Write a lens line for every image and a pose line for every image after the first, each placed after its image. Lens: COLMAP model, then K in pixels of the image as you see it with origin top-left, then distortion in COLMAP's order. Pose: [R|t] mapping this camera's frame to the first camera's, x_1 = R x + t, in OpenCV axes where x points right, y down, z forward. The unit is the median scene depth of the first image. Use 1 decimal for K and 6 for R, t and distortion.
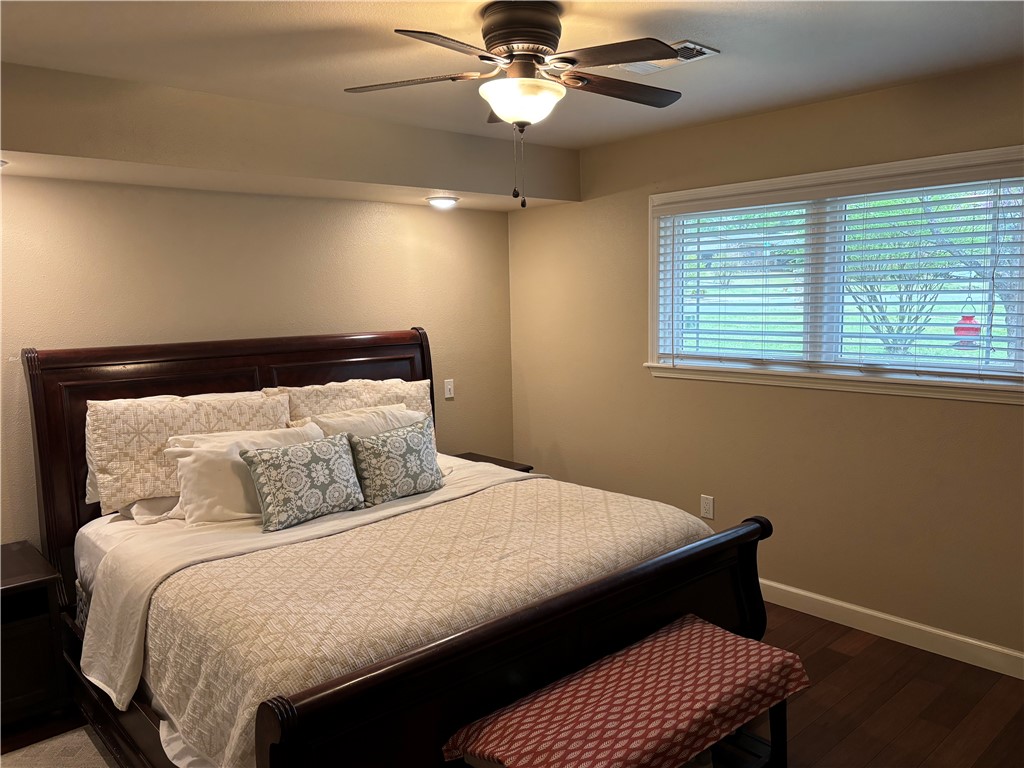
lens RADIAL K [[771.3, 0, 513.1], [0, 771.3, 384.8], [0, 0, 1]] dist [0.029227, -0.018232]
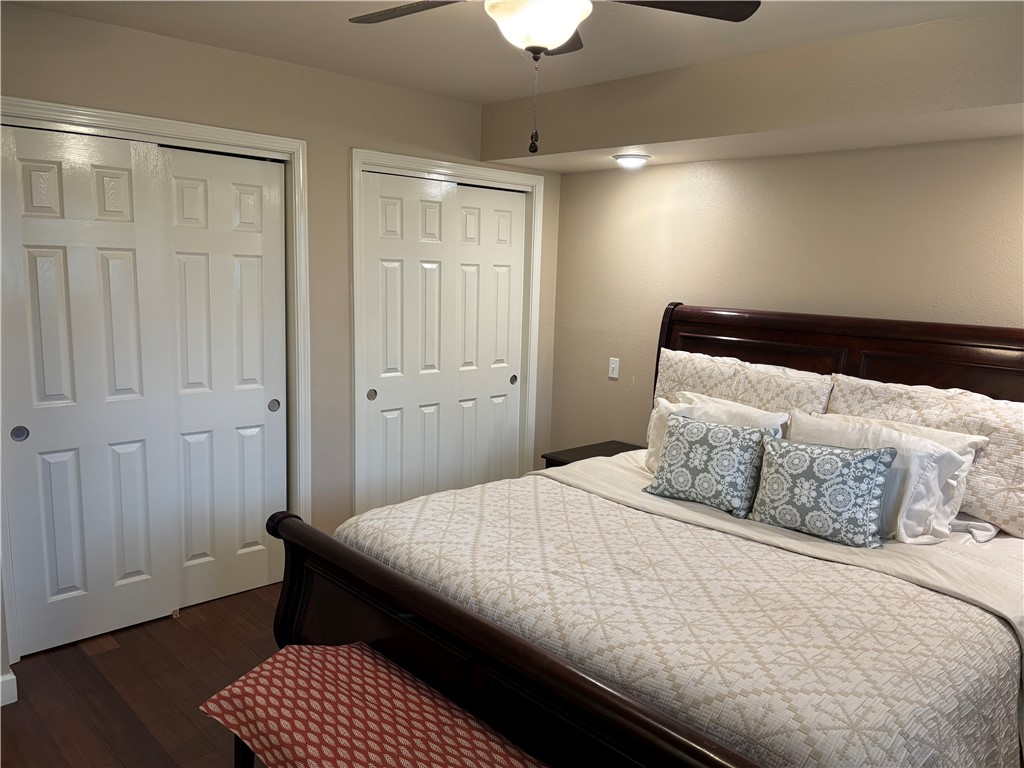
lens RADIAL K [[771.3, 0, 513.7], [0, 771.3, 382.7], [0, 0, 1]] dist [0.029227, -0.018232]
pose [[0.019355, 0.172927, -0.984744, 0.610242], [-0.150443, 0.974219, 0.168122, -0.089073], [0.988429, 0.144894, 0.044872, 0.692808]]
